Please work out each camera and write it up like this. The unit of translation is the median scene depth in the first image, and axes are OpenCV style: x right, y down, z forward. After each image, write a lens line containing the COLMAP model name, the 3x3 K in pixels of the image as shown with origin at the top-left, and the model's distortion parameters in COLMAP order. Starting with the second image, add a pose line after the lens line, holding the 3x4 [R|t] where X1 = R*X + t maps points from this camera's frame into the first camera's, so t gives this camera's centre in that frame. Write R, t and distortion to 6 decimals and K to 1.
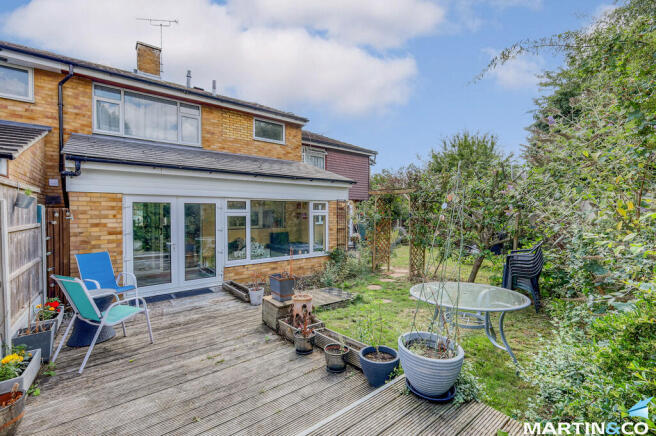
lens RADIAL K [[290.1, 0, 328.6], [0, 290.1, 215.9], [0, 0, 1]] dist [0.001408, -0.000240]
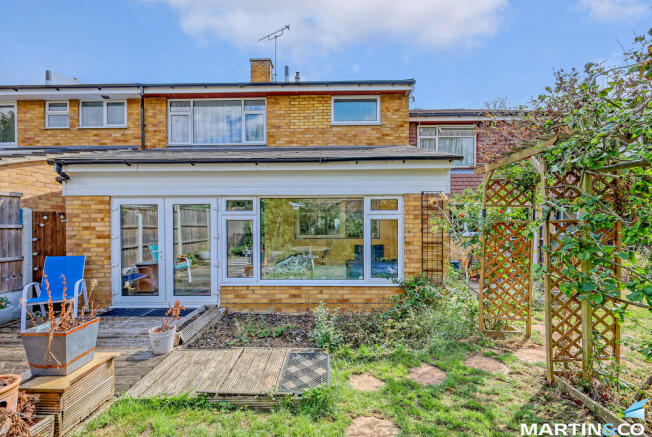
lens RADIAL K [[288.4, 0, 314.3], [0, 288.4, 228.6], [0, 0, 1]] dist [0.001408, -0.000240]
pose [[0.750686, 0.003027, -0.660652, 0.329754], [-0.002422, 0.999995, 0.001830, 0.021169], [0.660655, 0.000227, 0.750690, 0.569973]]
